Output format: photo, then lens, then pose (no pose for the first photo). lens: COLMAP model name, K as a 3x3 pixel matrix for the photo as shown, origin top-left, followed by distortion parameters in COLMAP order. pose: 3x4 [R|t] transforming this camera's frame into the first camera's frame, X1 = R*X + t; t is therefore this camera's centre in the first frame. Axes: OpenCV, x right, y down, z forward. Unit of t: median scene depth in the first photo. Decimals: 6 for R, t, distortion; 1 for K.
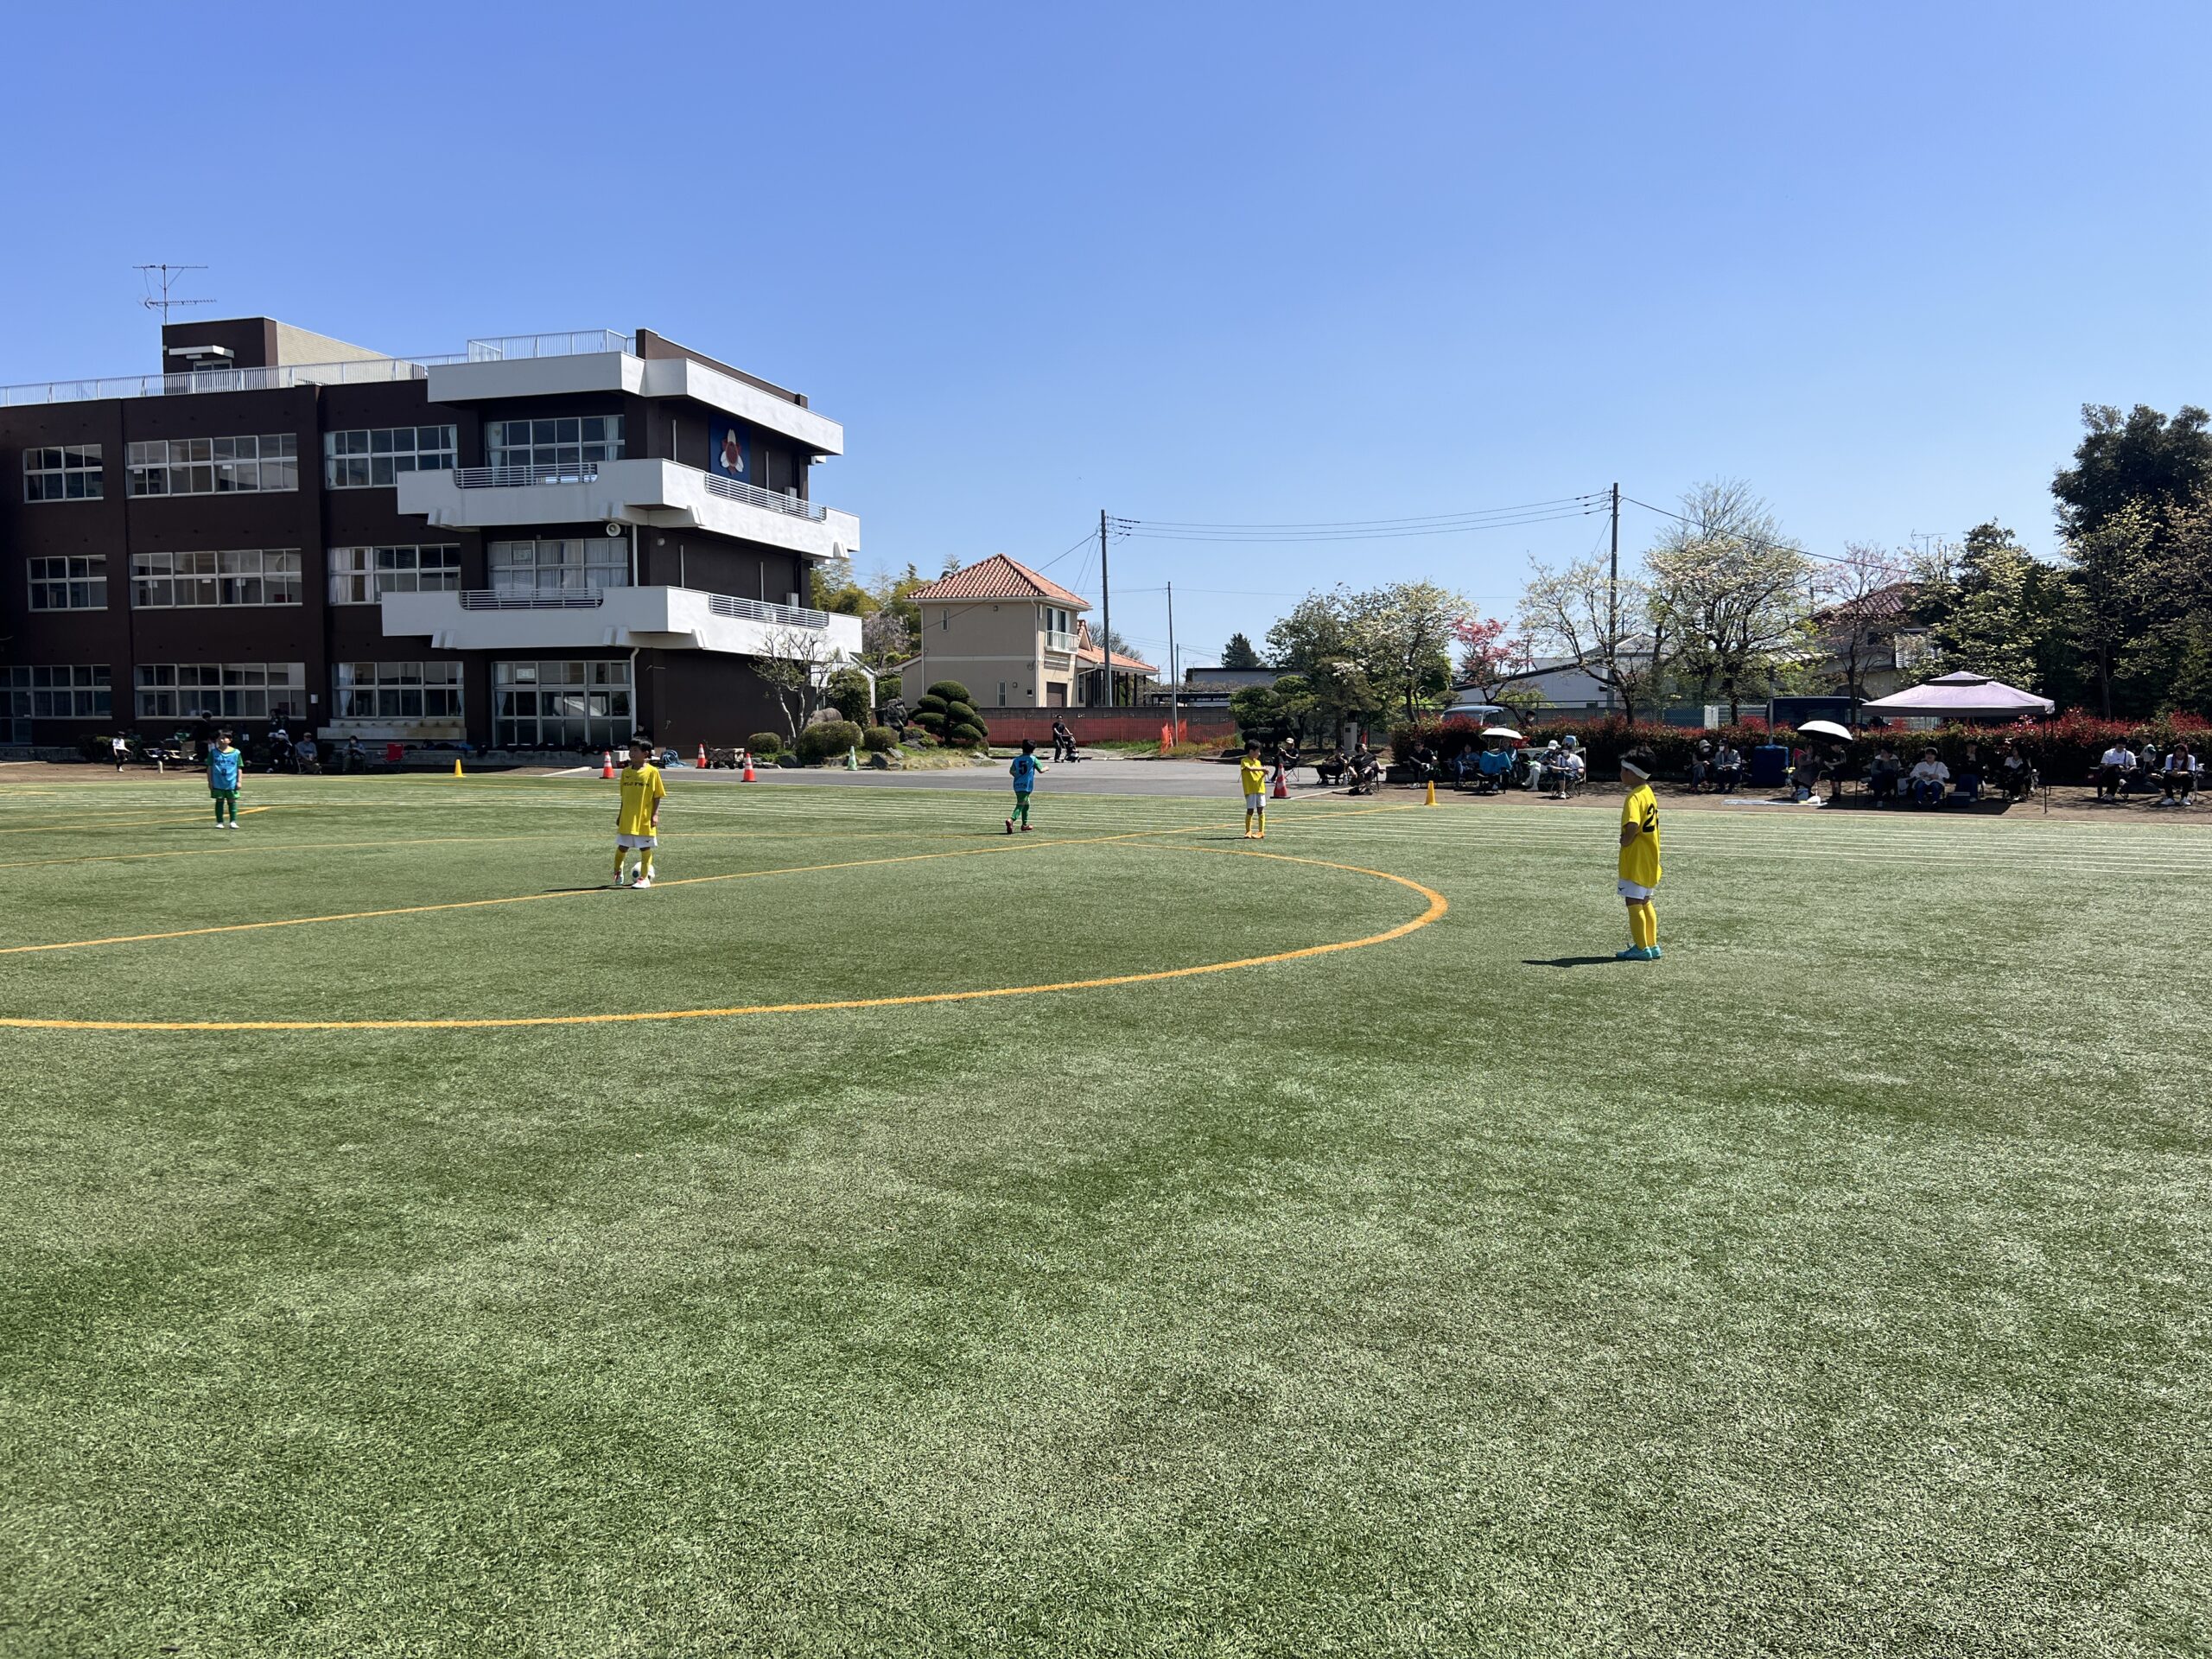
lens RADIAL K [[1640.0, 0, 1121.2], [0, 1640.0, 844.3], [0, 0, 1]] dist [-0.009458, -0.008174]
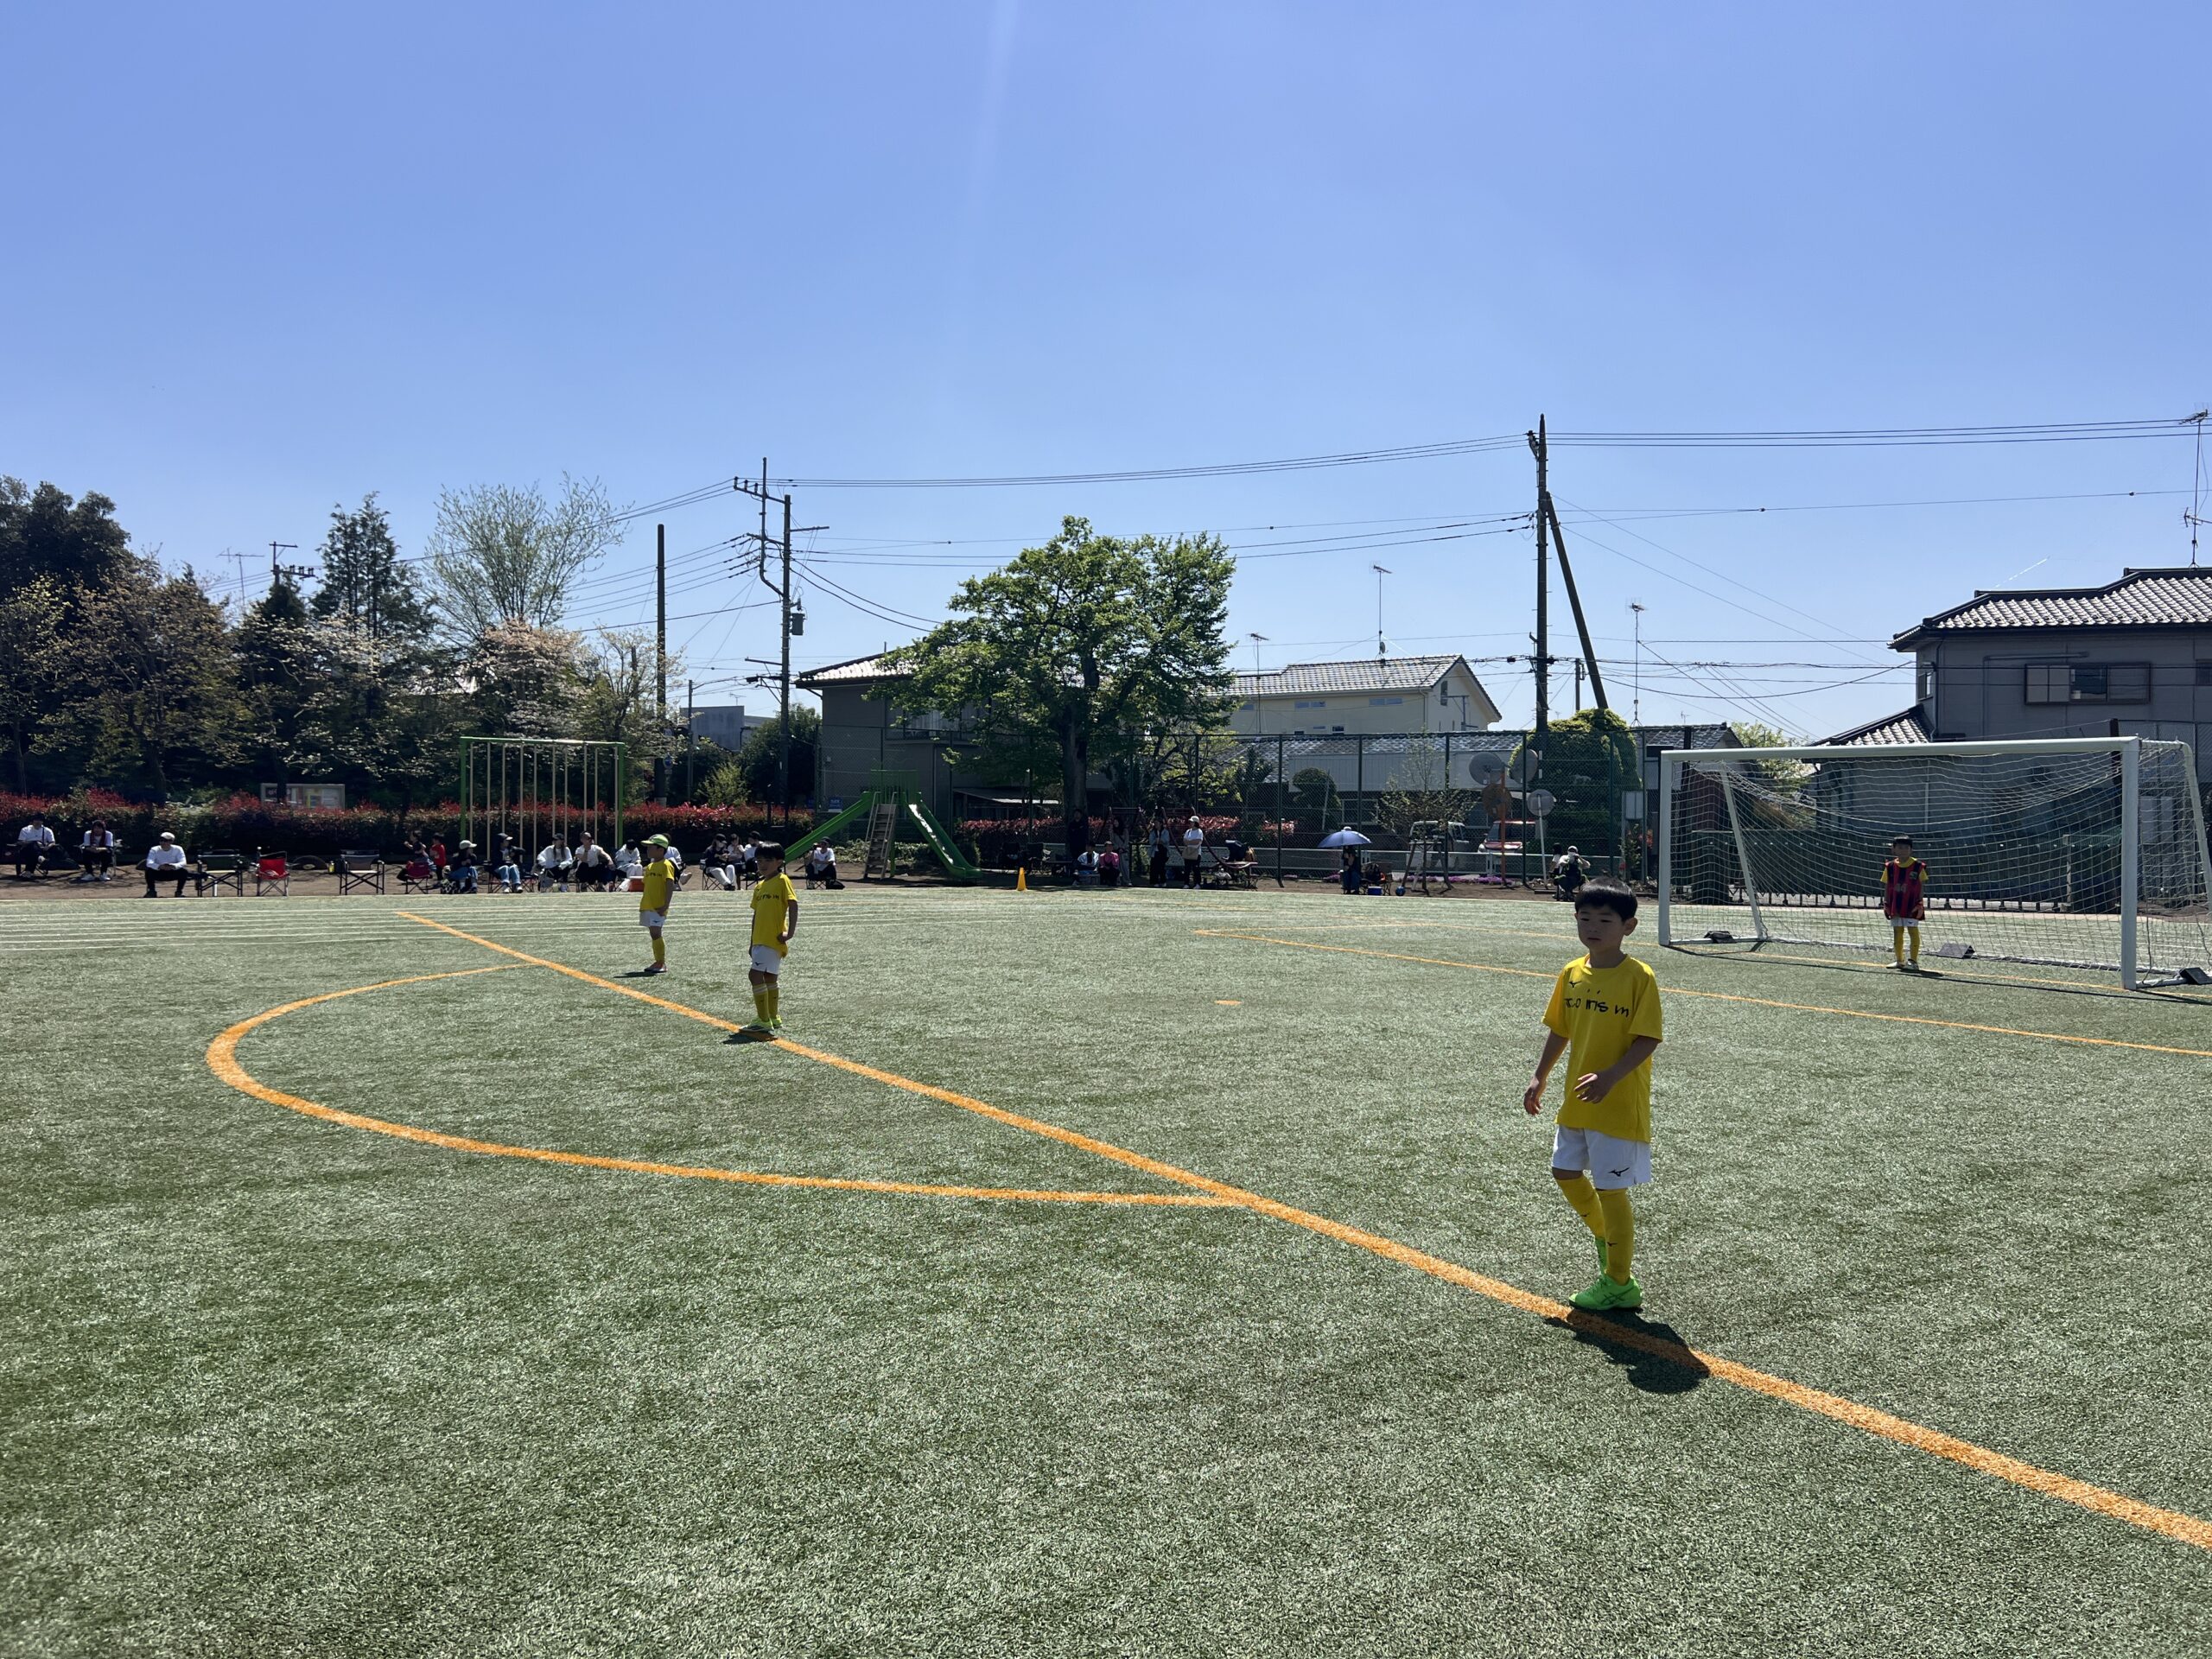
lens RADIAL K [[1640.0, 0, 1124.5], [0, 1640.0, 850.0], [0, 0, 1]] dist [-0.009458, -0.008174]
pose [[0.422330, -0.013195, 0.906346, -0.080477], [0.051441, 0.998631, -0.009432, -0.001296], [-0.904982, 0.050607, 0.422430, -0.161089]]
